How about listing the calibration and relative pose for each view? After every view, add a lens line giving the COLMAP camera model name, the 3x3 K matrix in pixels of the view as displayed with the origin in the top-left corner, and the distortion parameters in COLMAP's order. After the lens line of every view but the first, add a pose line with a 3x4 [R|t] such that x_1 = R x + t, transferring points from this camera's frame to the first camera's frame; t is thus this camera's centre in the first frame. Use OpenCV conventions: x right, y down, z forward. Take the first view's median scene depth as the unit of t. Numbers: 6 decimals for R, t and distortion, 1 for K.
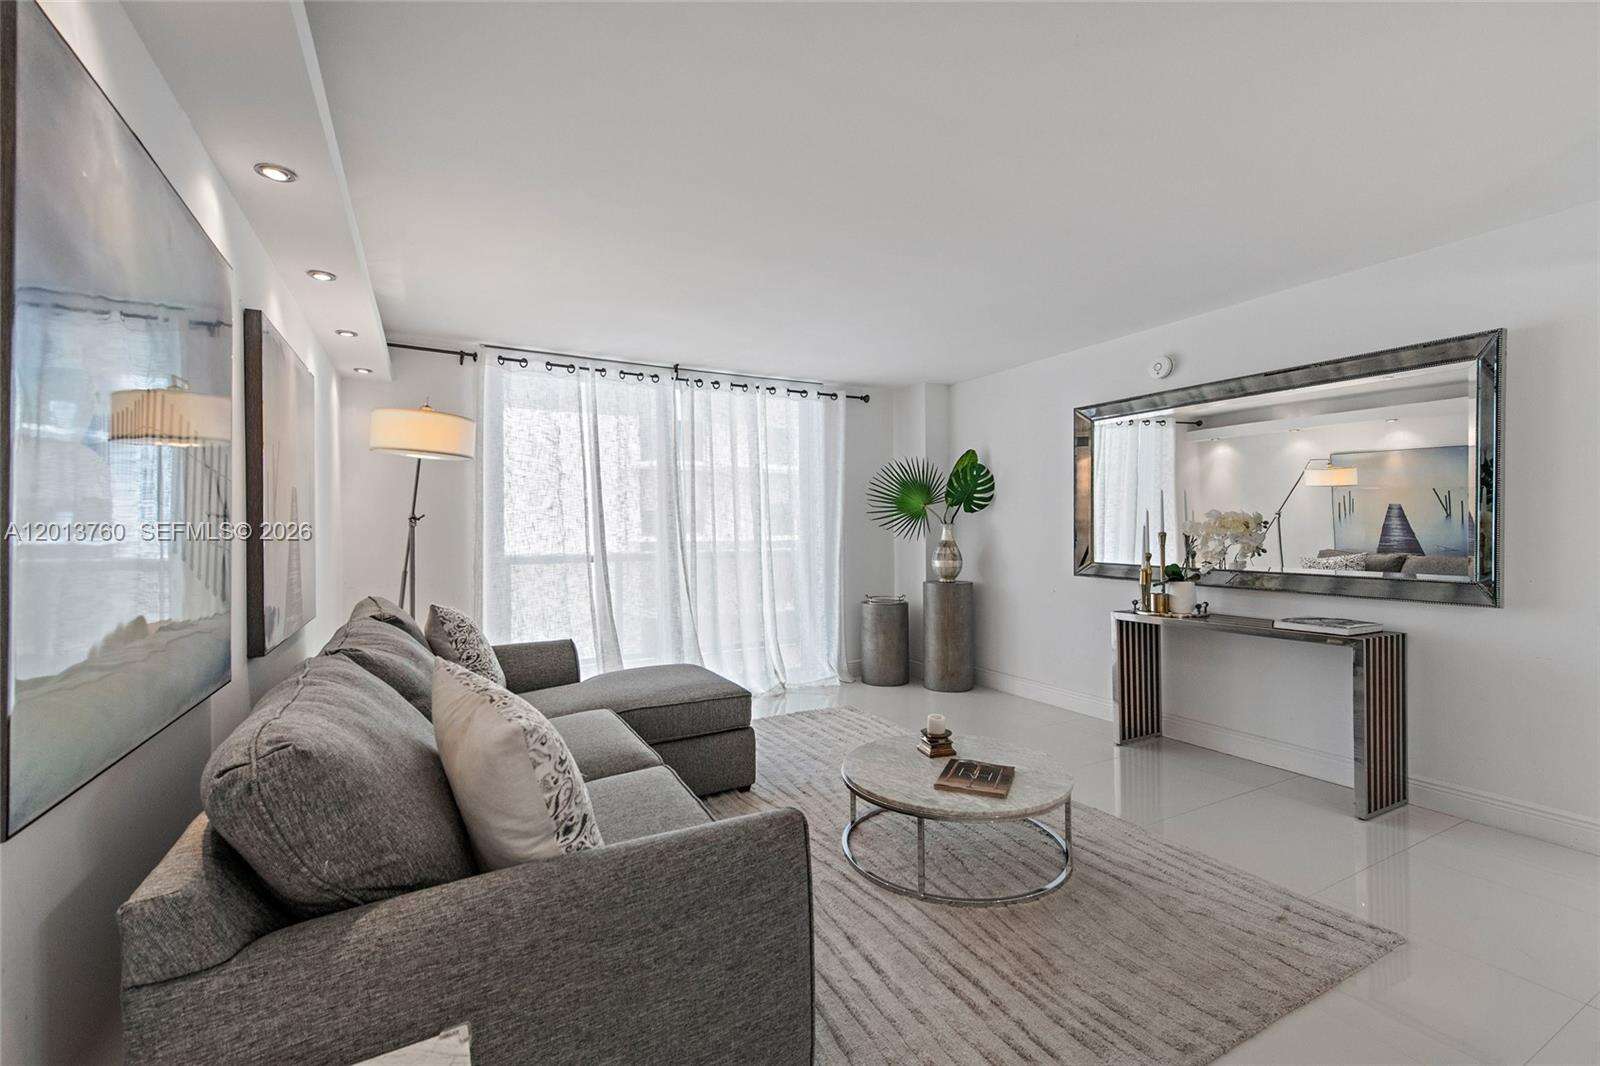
lens RADIAL K [[667.3, 0, 802.2], [0, 667.3, 525.4], [0, 0, 1]] dist [0.012382, -0.004347]
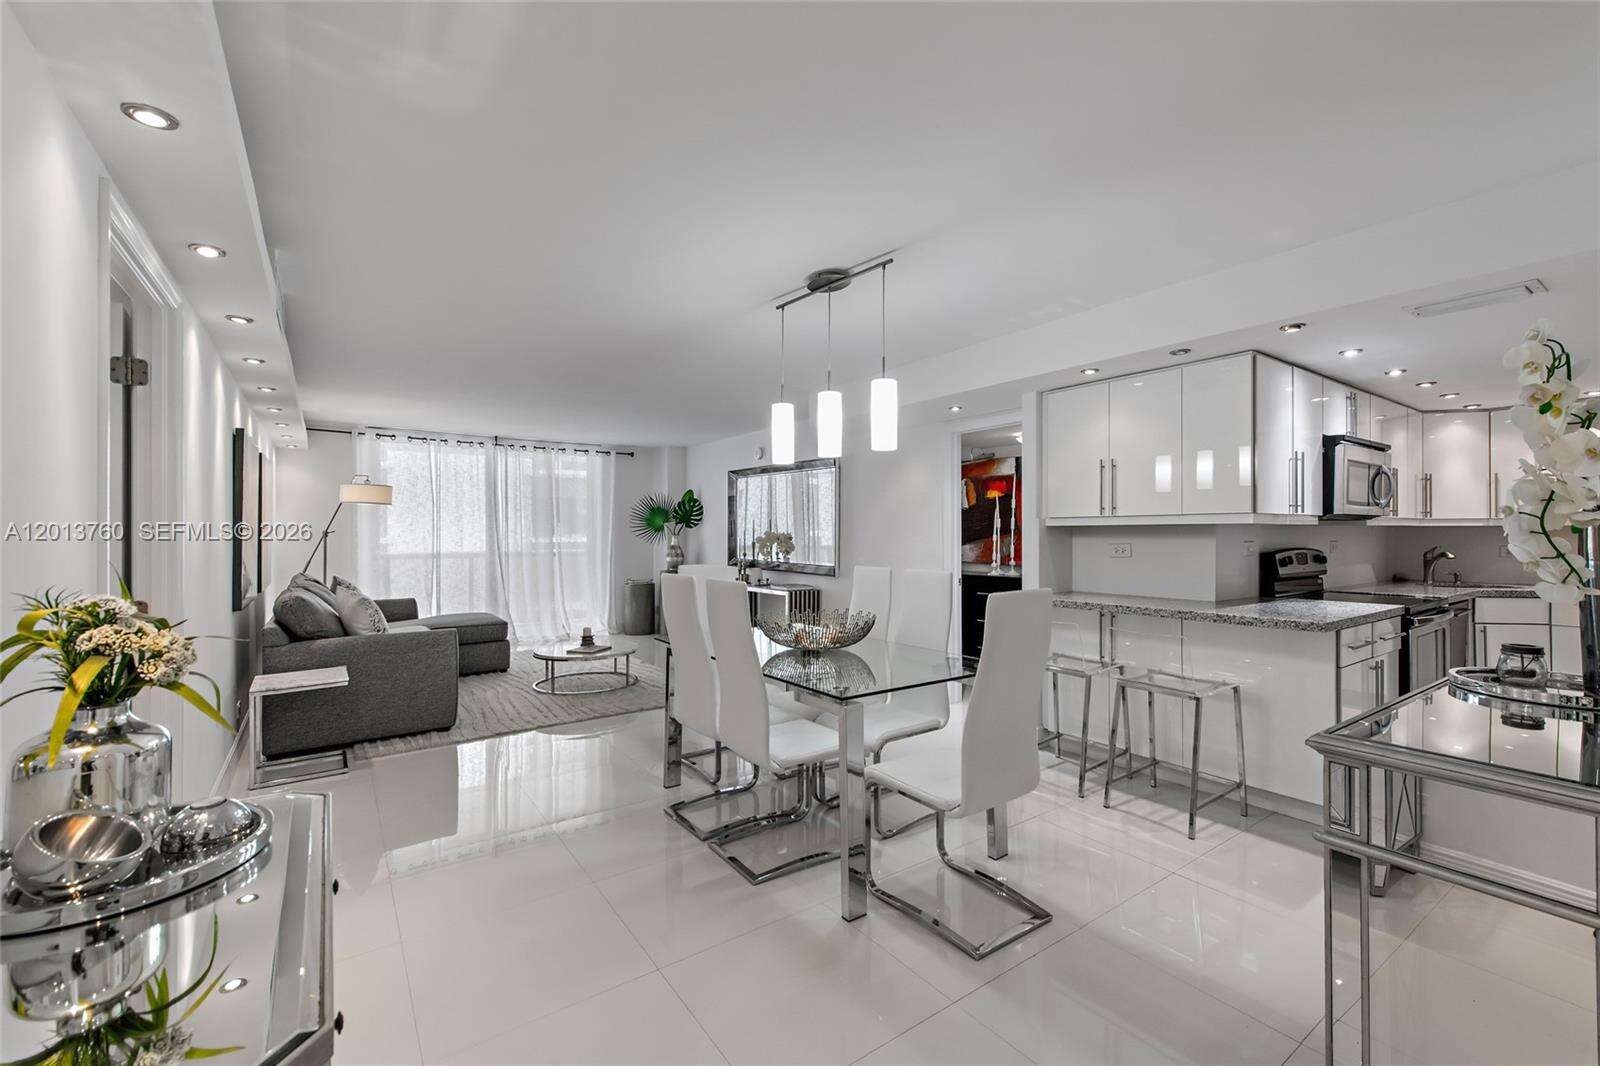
lens RADIAL K [[667.3, 0, 809.3], [0, 667.3, 531.0], [0, 0, 1]] dist [0.012382, -0.004347]
pose [[0.993159, 0.008173, 0.116481, 0.366164], [-0.009004, 0.999938, 0.006605, -0.026277], [-0.116420, -0.007609, 0.993171, -0.678767]]
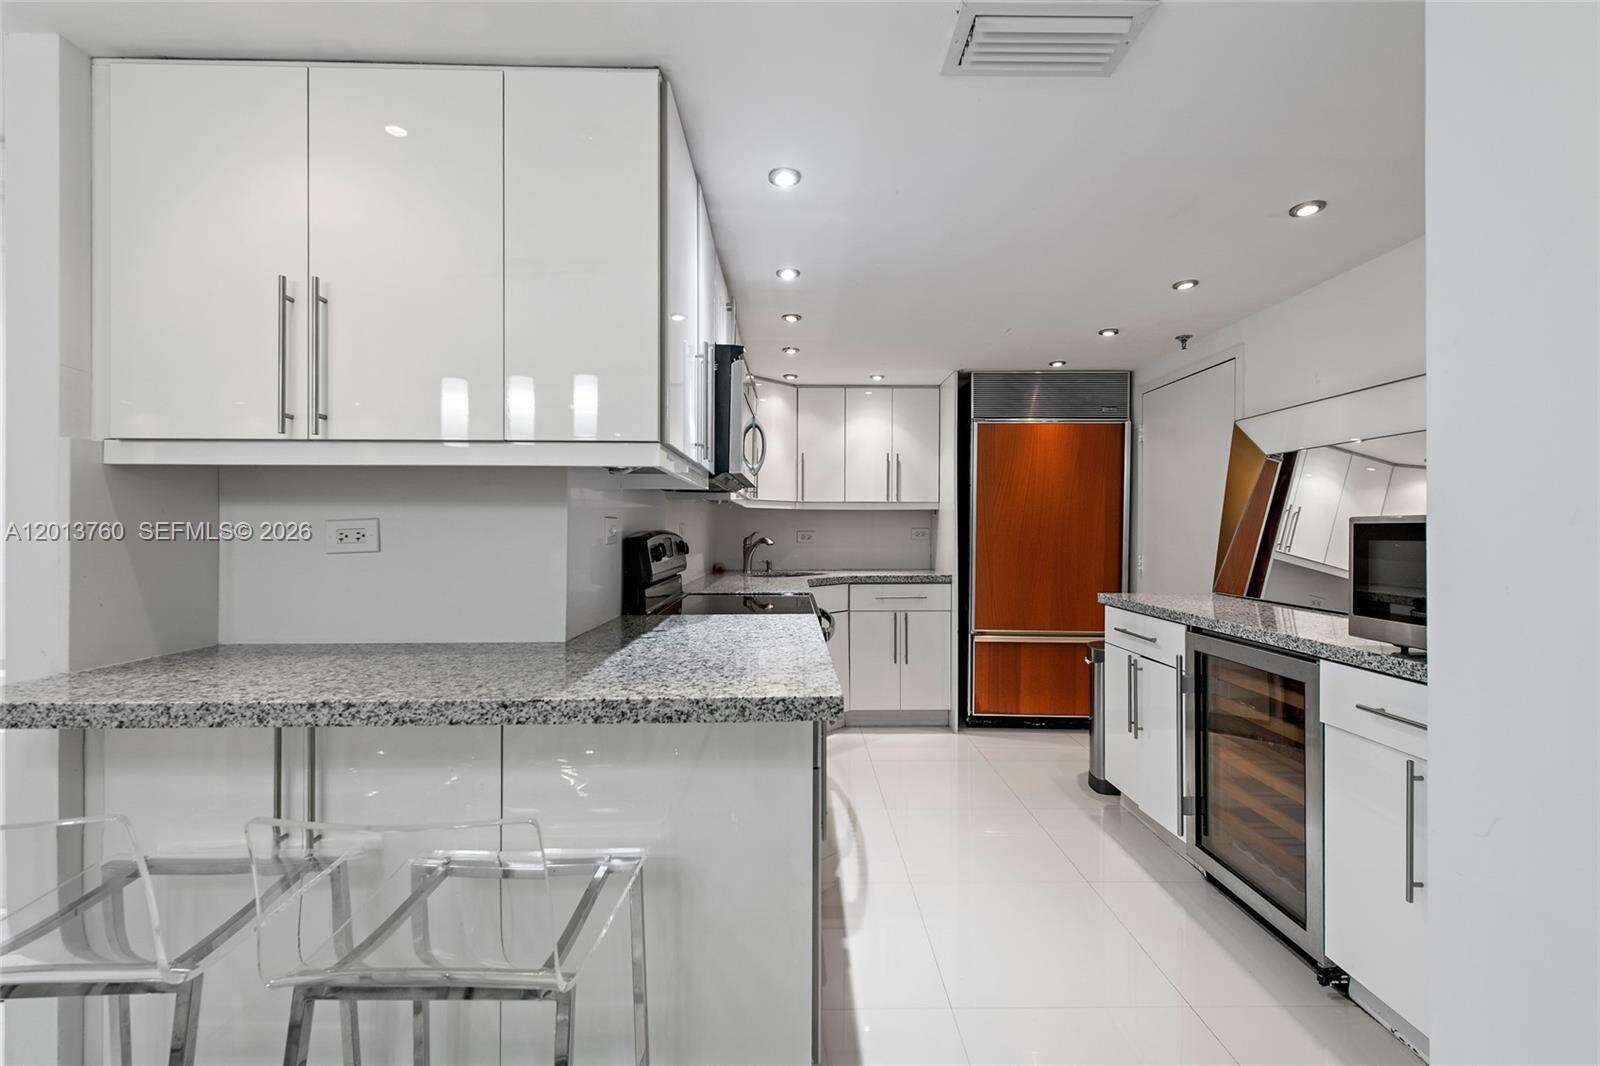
lens RADIAL K [[667.3, 0, 796.3], [0, 667.3, 536.8], [0, 0, 1]] dist [0.012382, -0.004347]
pose [[0.474478, 0.000946, 0.880267, 0.635453], [-0.015862, 0.999846, 0.007475, -0.006815], [-0.880124, -0.017509, 0.474420, -0.286653]]
